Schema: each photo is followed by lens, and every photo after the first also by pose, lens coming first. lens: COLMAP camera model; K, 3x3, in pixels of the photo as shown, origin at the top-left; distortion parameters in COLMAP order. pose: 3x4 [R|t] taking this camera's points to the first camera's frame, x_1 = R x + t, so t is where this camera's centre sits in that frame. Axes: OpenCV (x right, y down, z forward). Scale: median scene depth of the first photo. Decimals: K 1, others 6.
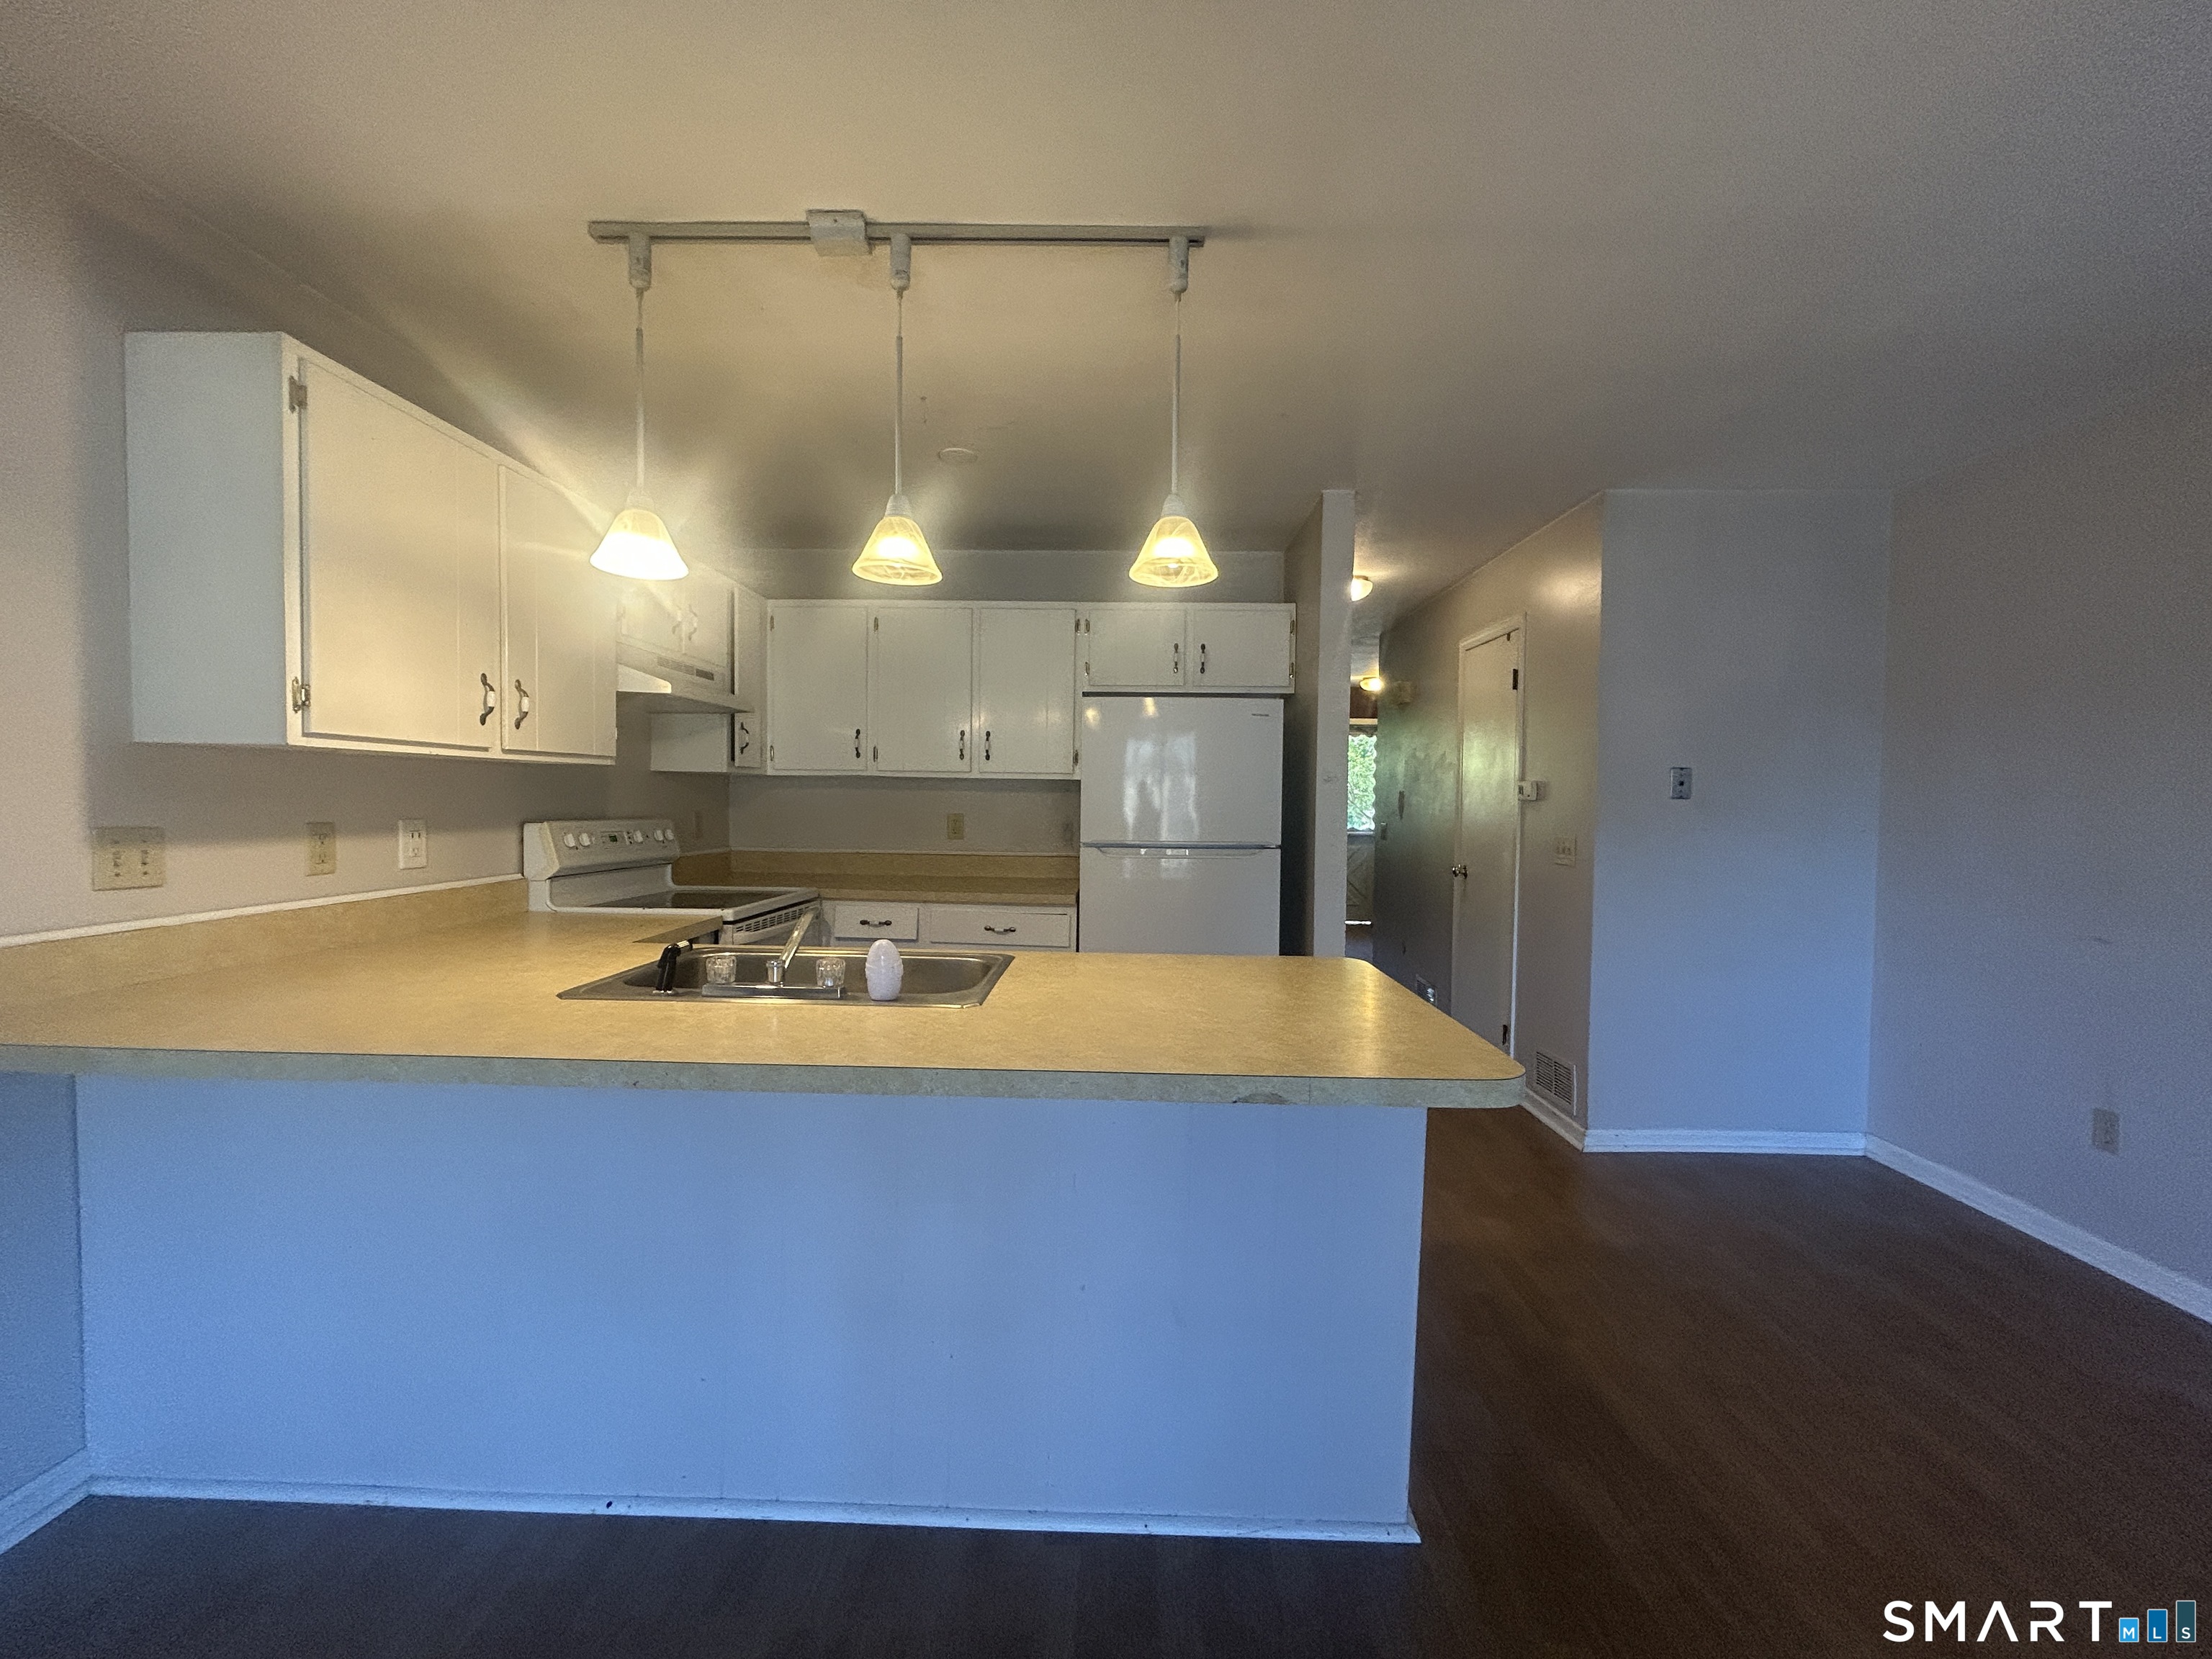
lens RADIAL K [[887.3, 0, 1101.4], [0, 887.3, 824.7], [0, 0, 1]] dist [-0.006113, 0.001926]
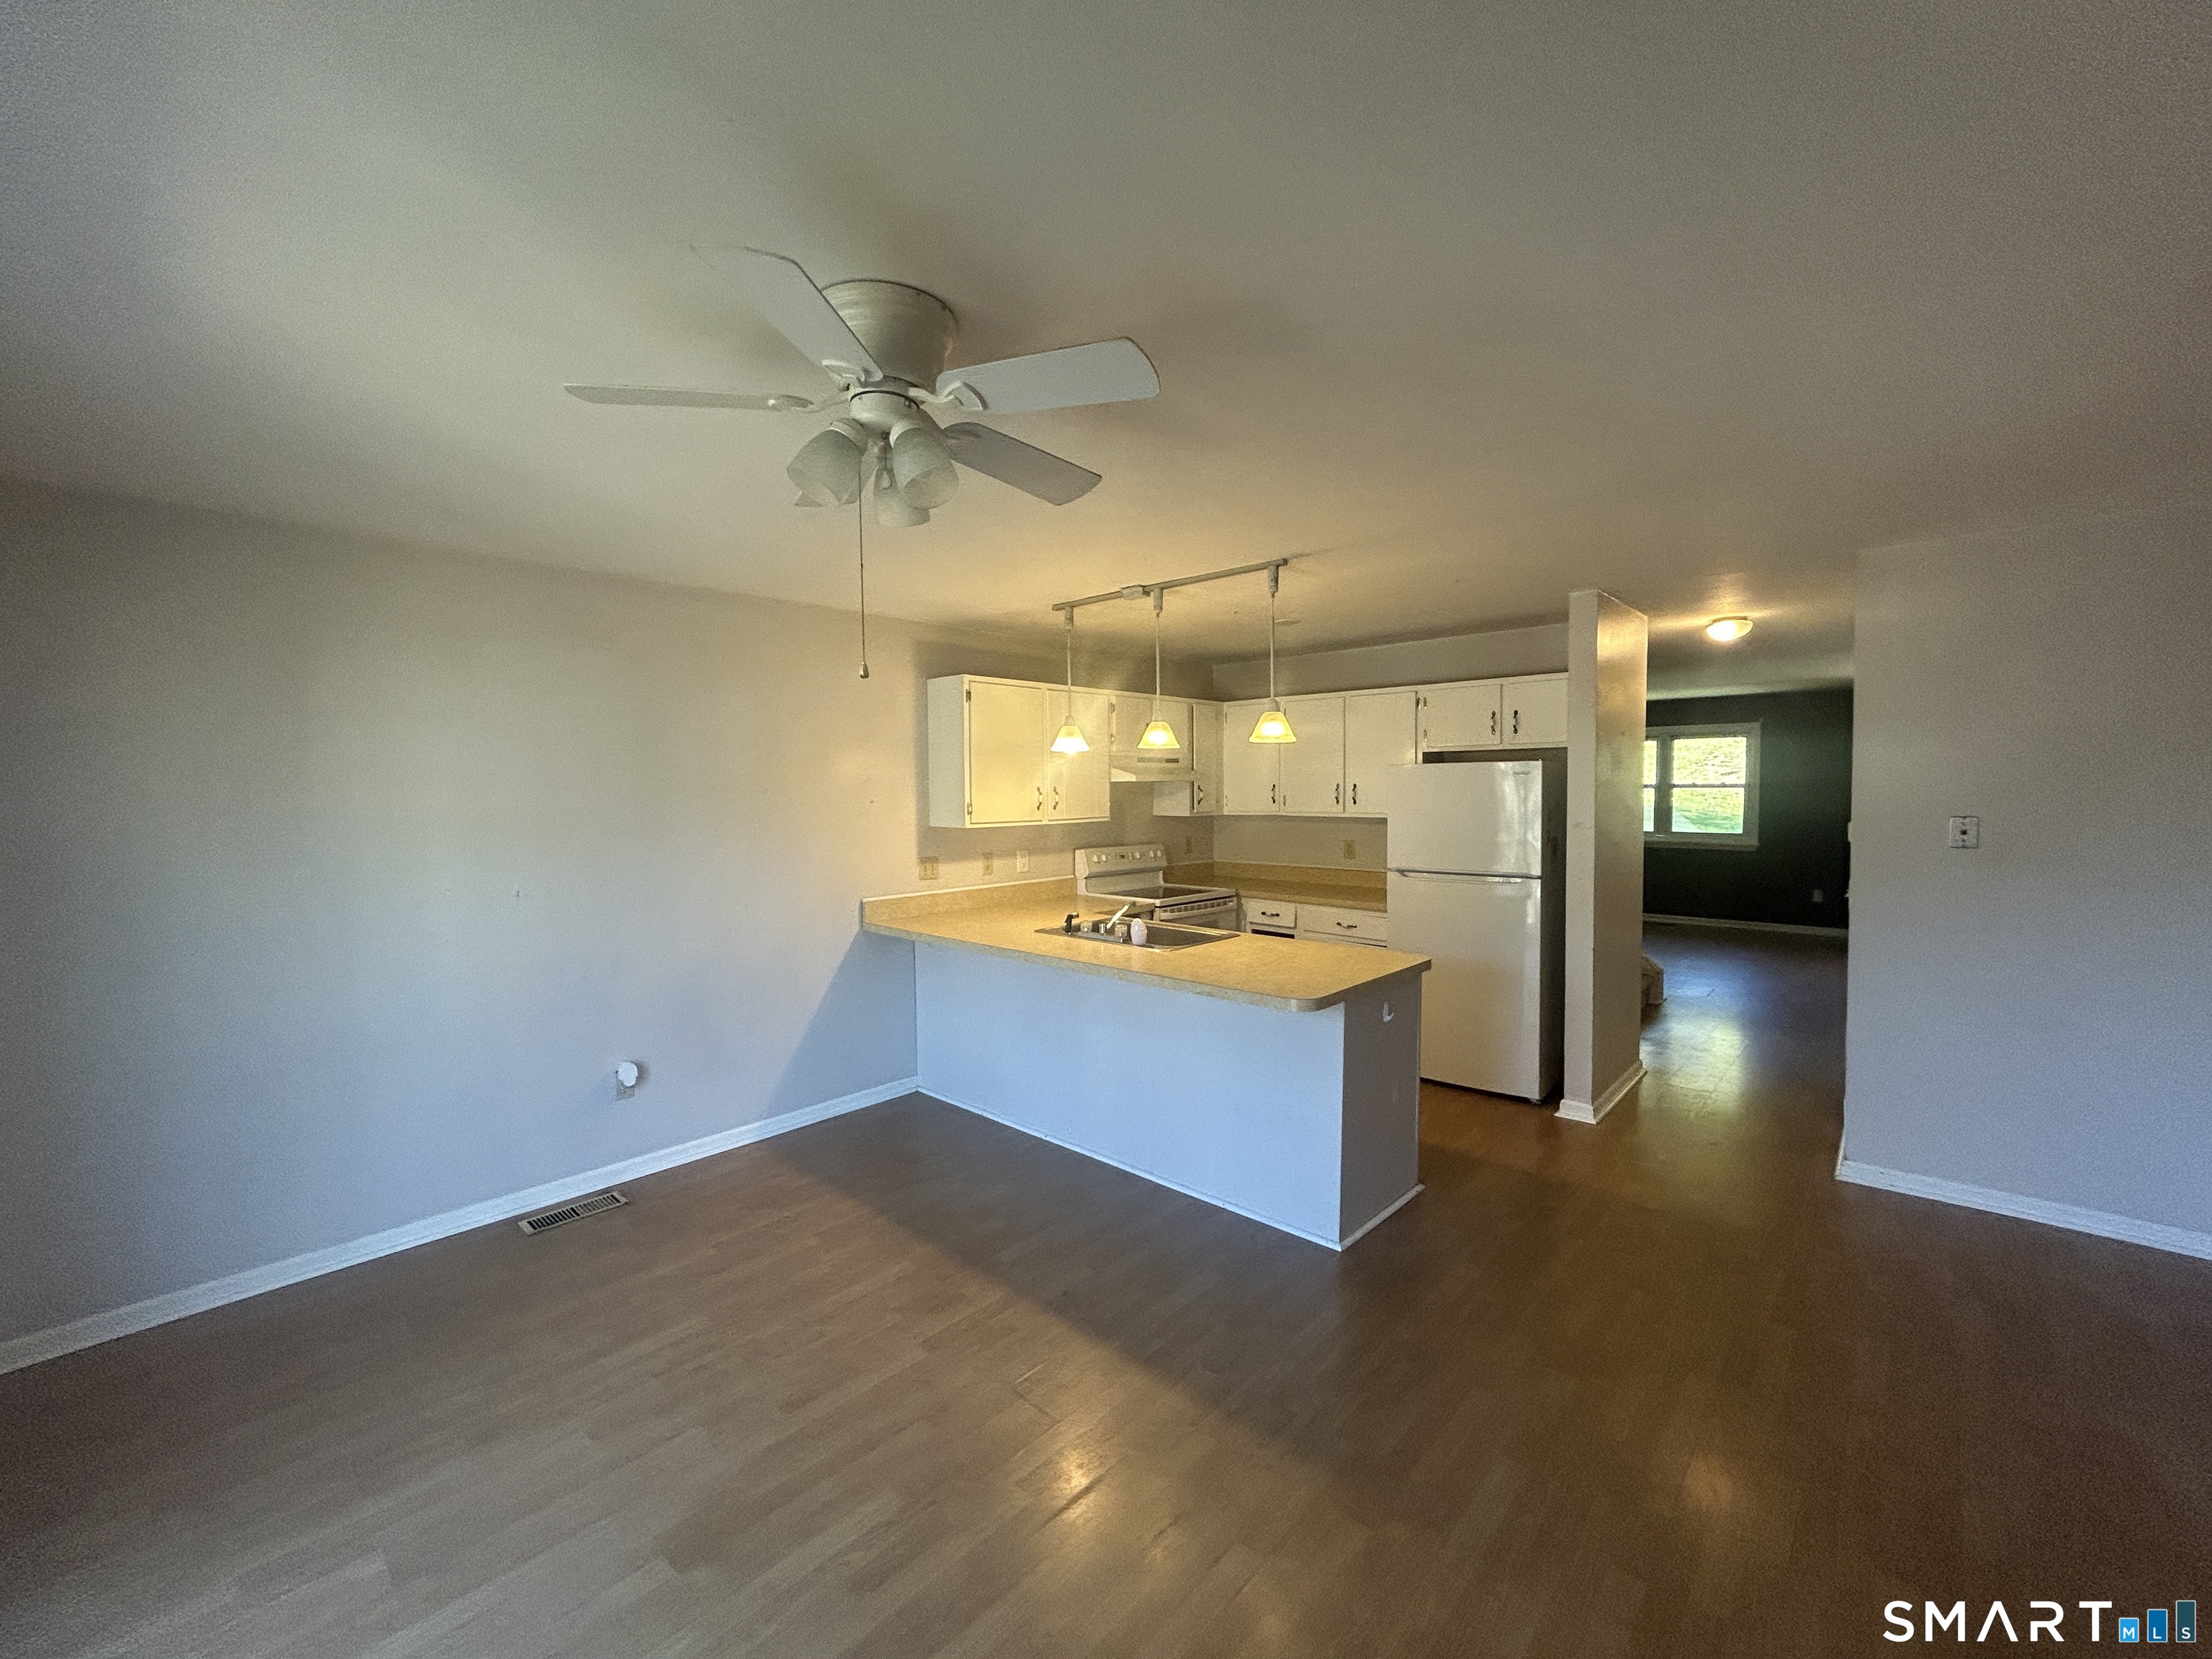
lens RADIAL K [[885.5, 0, 1110.9], [0, 885.5, 812.1], [0, 0, 1]] dist [-0.001610, 0.000090]
pose [[0.758692, -0.001063, -0.651449, 0.671301], [-0.001437, 0.999994, -0.003305, -0.075861], [0.651448, 0.003444, 0.758685, -0.431153]]
